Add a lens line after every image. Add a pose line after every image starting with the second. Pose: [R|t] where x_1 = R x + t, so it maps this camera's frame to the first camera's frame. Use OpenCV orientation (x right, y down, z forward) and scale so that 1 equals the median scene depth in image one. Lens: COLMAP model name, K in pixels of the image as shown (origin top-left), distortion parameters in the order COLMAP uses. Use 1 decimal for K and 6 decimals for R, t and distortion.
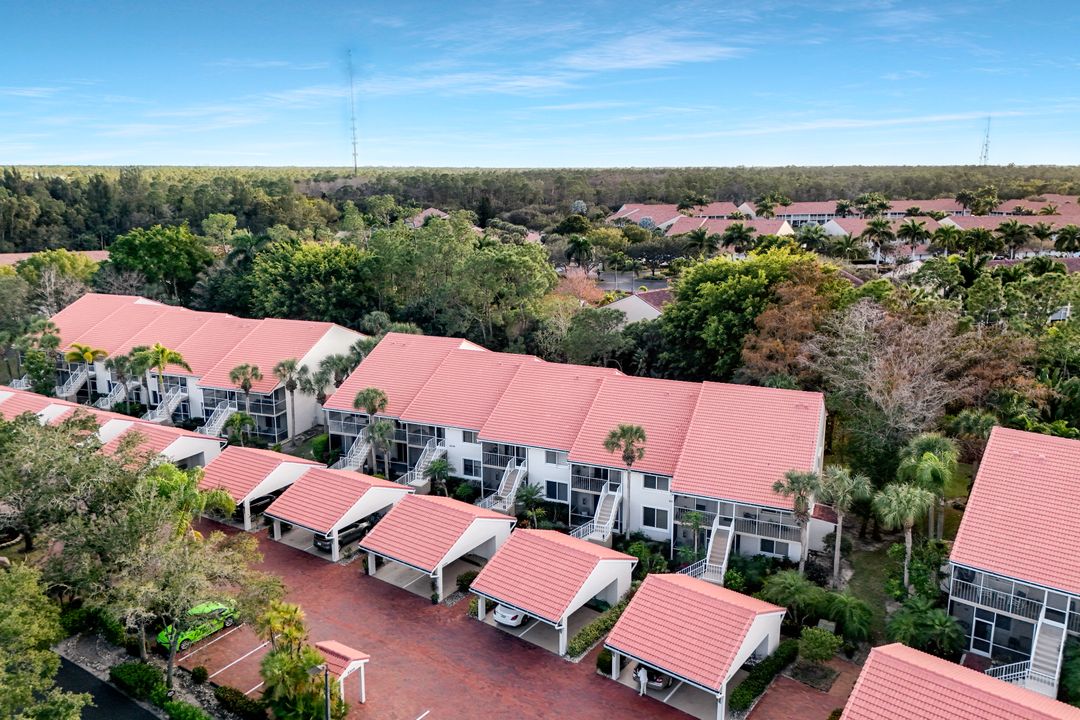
lens RADIAL K [[780.1, 0, 540.0], [0, 780.1, 360.0], [0, 0, 1]] dist [0.054918, 0.000246]
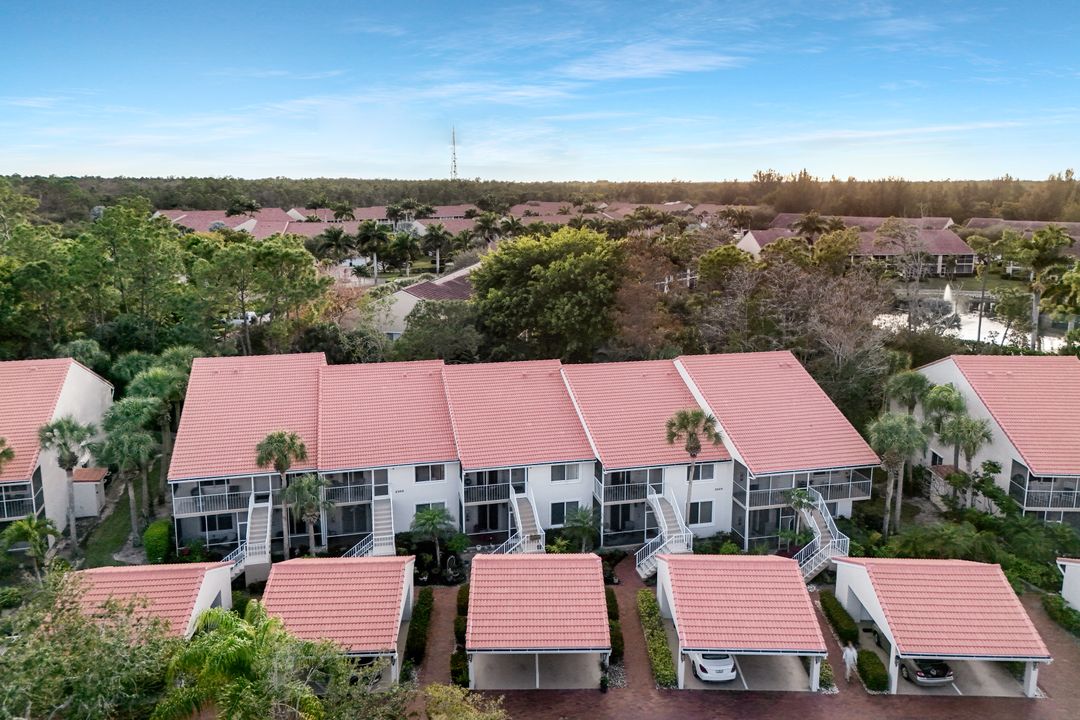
lens RADIAL K [[780.1, 0, 540.0], [0, 780.1, 360.0], [0, 0, 1]] dist [0.054918, 0.000246]
pose [[0.808471, -0.126133, 0.574862, -0.369130], [0.135307, 0.990435, 0.027024, -0.012837], [-0.572772, 0.055934, 0.817804, 0.280199]]
